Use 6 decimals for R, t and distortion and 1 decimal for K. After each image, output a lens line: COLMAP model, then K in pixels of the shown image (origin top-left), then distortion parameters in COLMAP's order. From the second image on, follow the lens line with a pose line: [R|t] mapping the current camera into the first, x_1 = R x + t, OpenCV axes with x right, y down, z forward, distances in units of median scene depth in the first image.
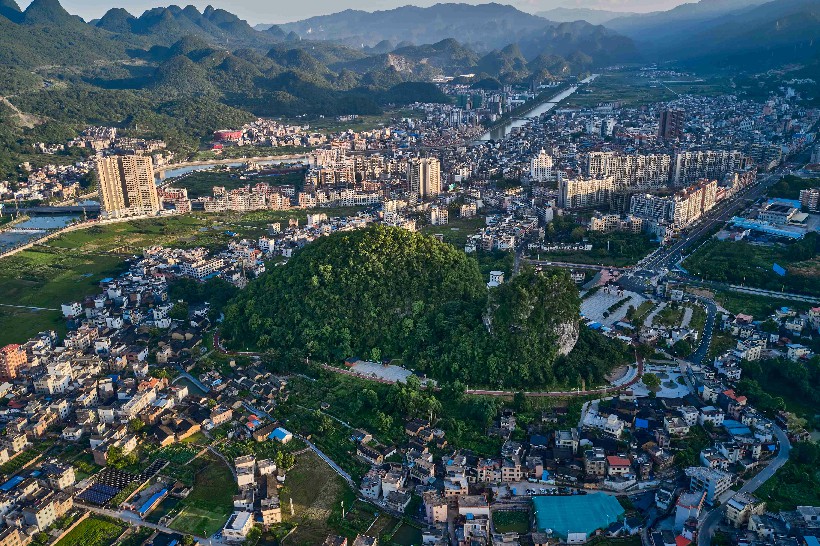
lens RADIAL K [[642.6, 0, 410.0], [0, 642.6, 273.0], [0, 0, 1]] dist [-0.013589, 0.000881]
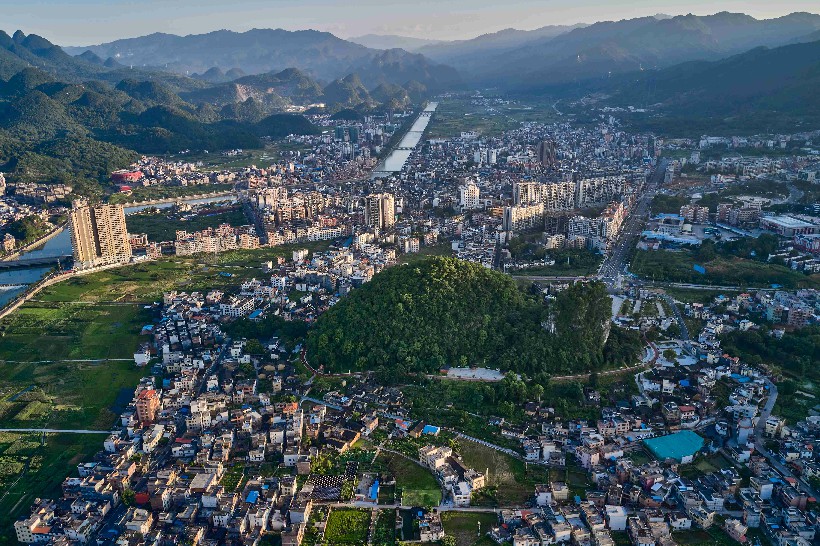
lens RADIAL K [[642.6, 0, 410.0], [0, 642.6, 273.0], [0, 0, 1]] dist [-0.013589, 0.000881]
pose [[0.961778, -0.077855, 0.262528, -0.312173], [0.086505, 0.996019, -0.021534, -0.017076], [-0.259806, 0.043421, 0.964684, -0.122547]]
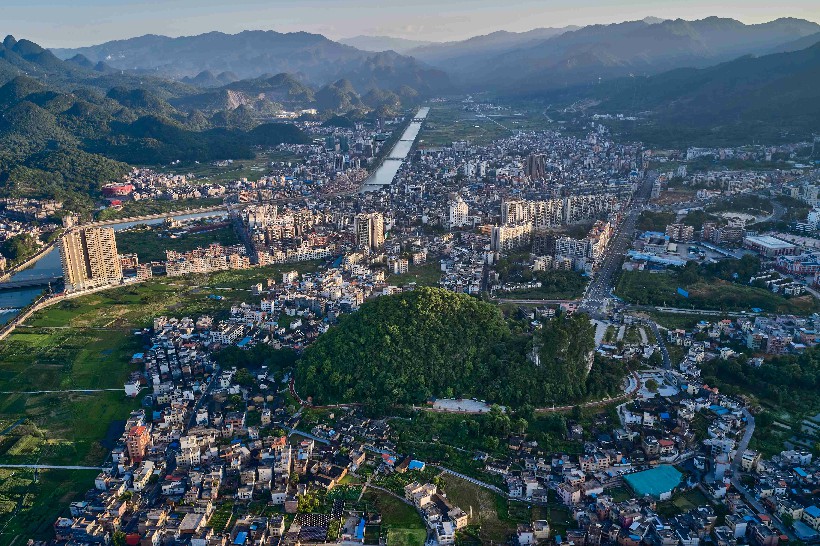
lens RADIAL K [[642.9, 0, 410.0], [0, 642.9, 273.0], [0, 0, 1]] dist [-0.016803, -0.006492]
pose [[0.958471, -0.080071, 0.273720, -0.305036], [0.089226, 0.995787, -0.021143, -0.059217], [-0.270874, 0.044688, 0.961577, -0.140042]]
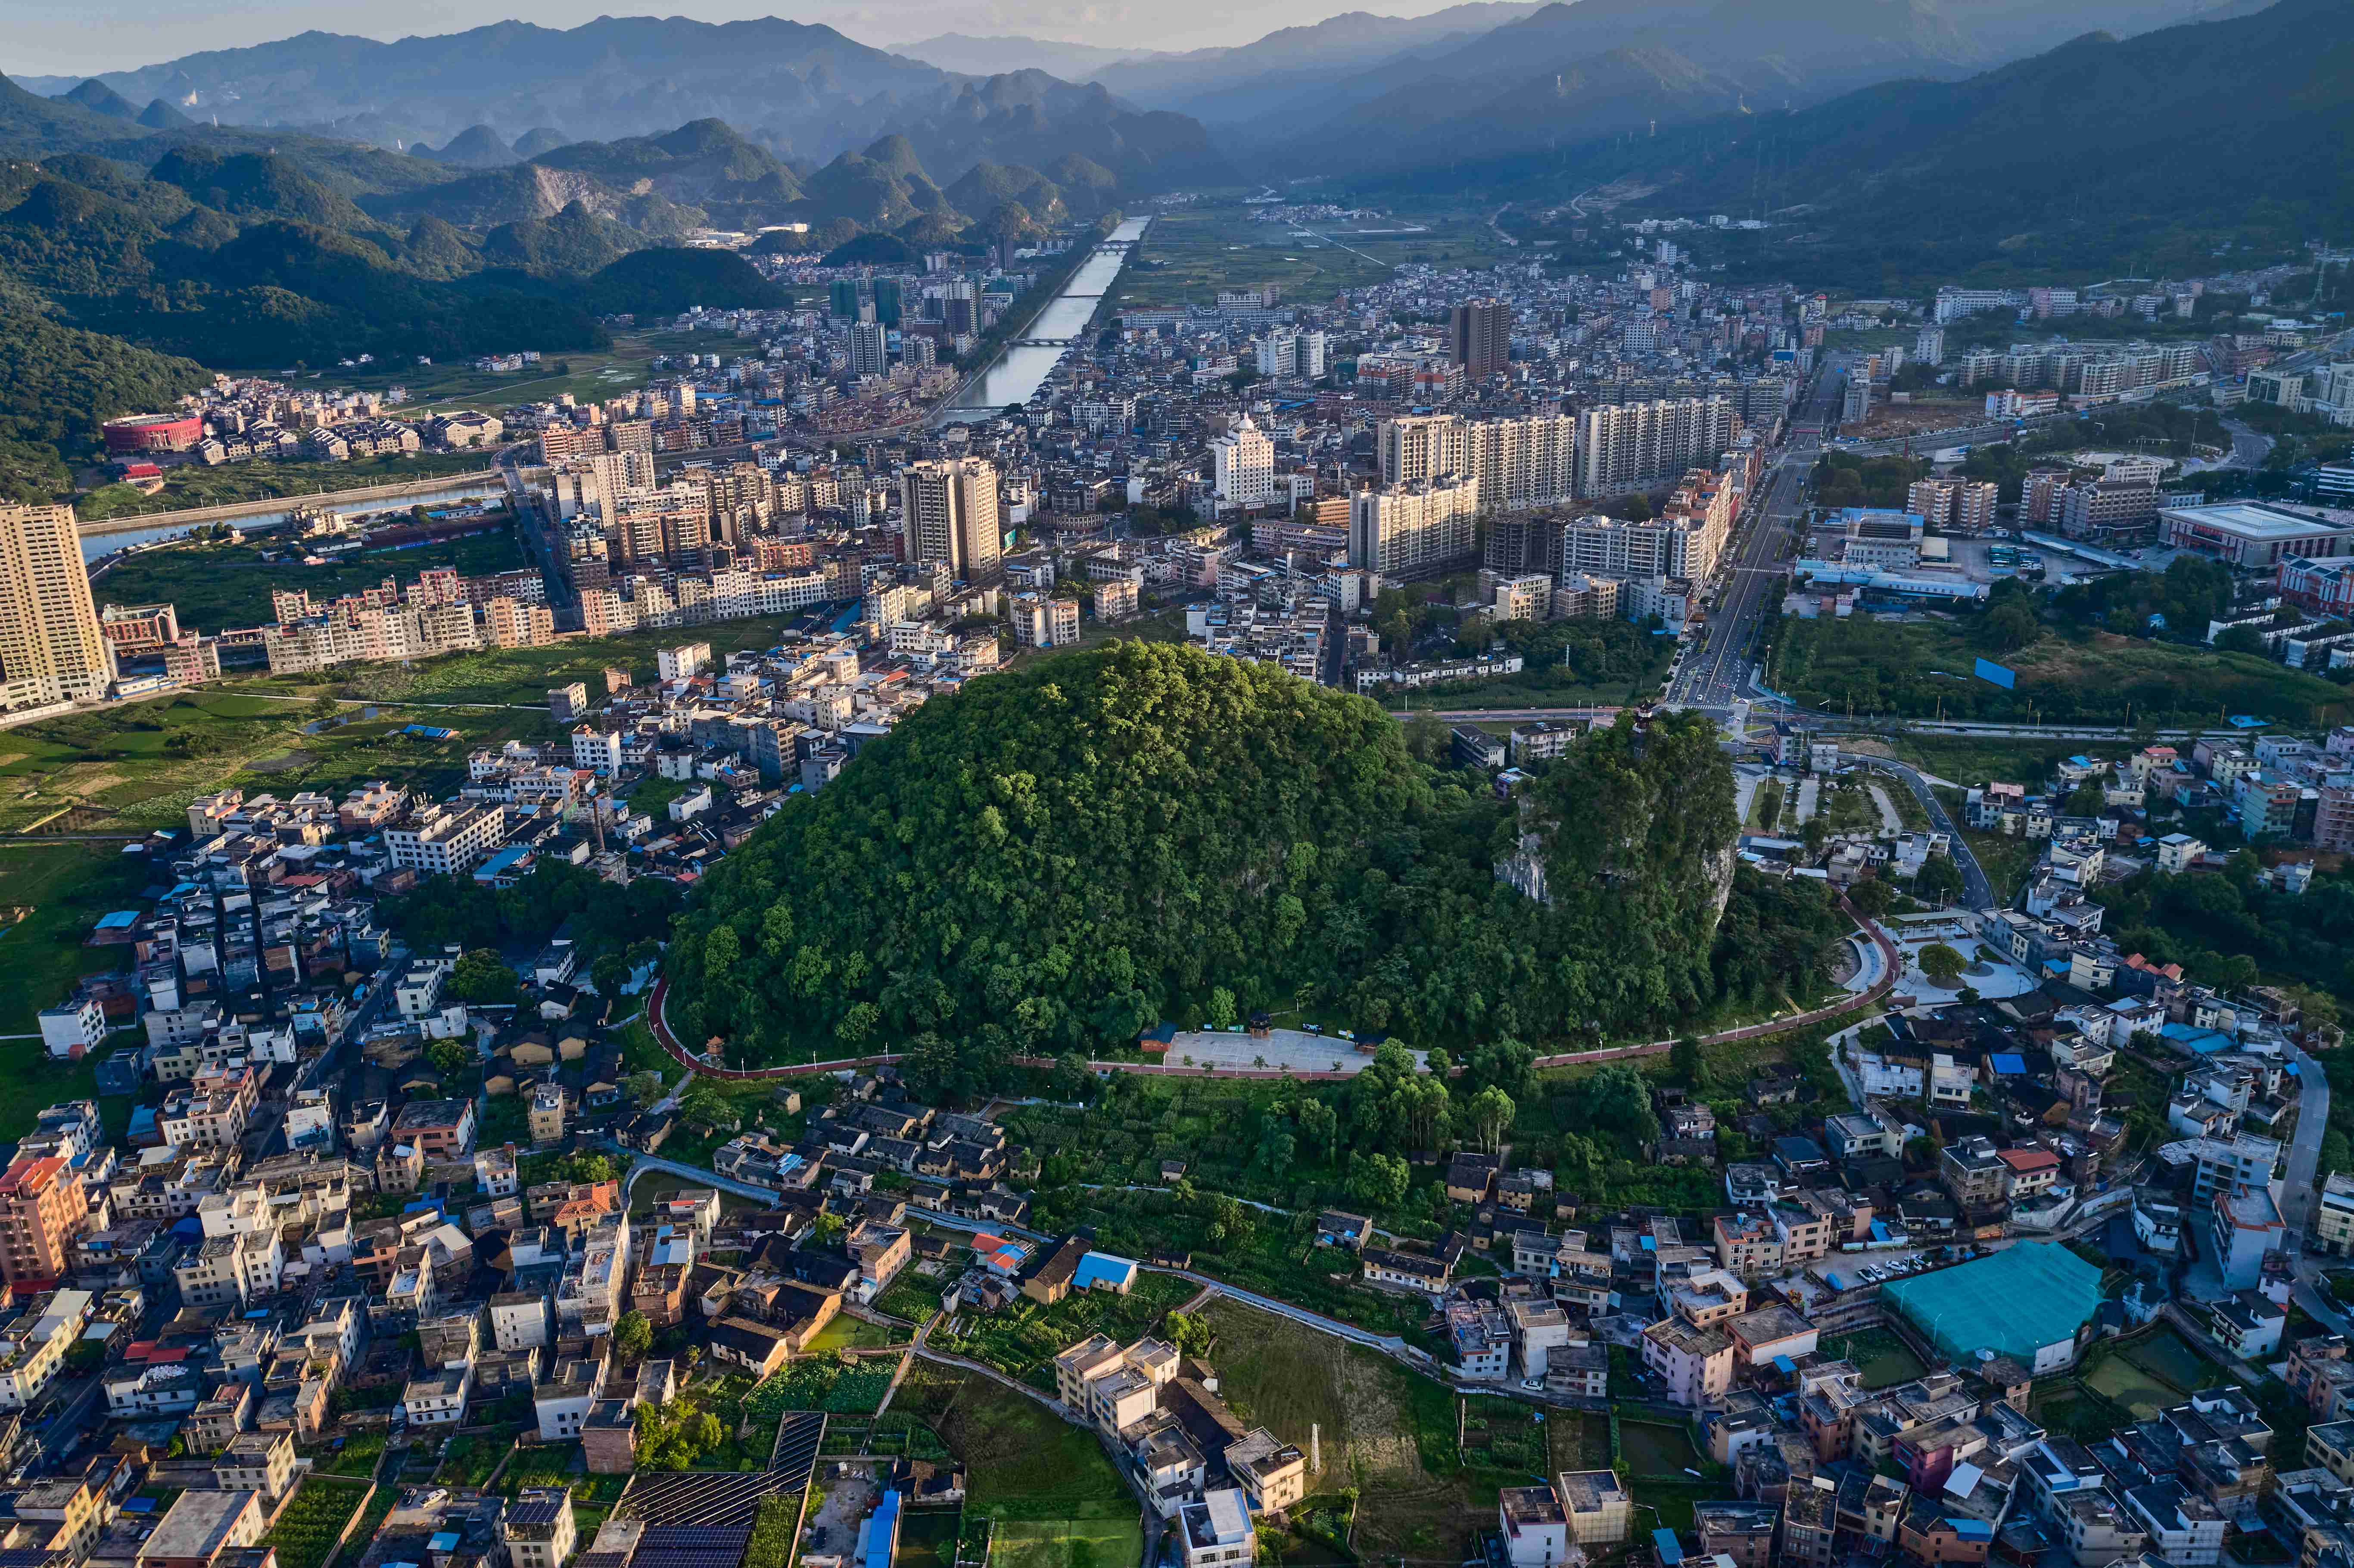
lens RADIAL K [[1844.6, 0, 1177.0], [0, 1844.6, 784.0], [0, 0, 1]] dist [-0.013589, 0.000881]
pose [[0.945459, -0.110598, 0.306392, -0.248327], [0.112175, 0.993610, 0.012514, -0.006479], [-0.305818, 0.022538, 0.951823, 0.032160]]
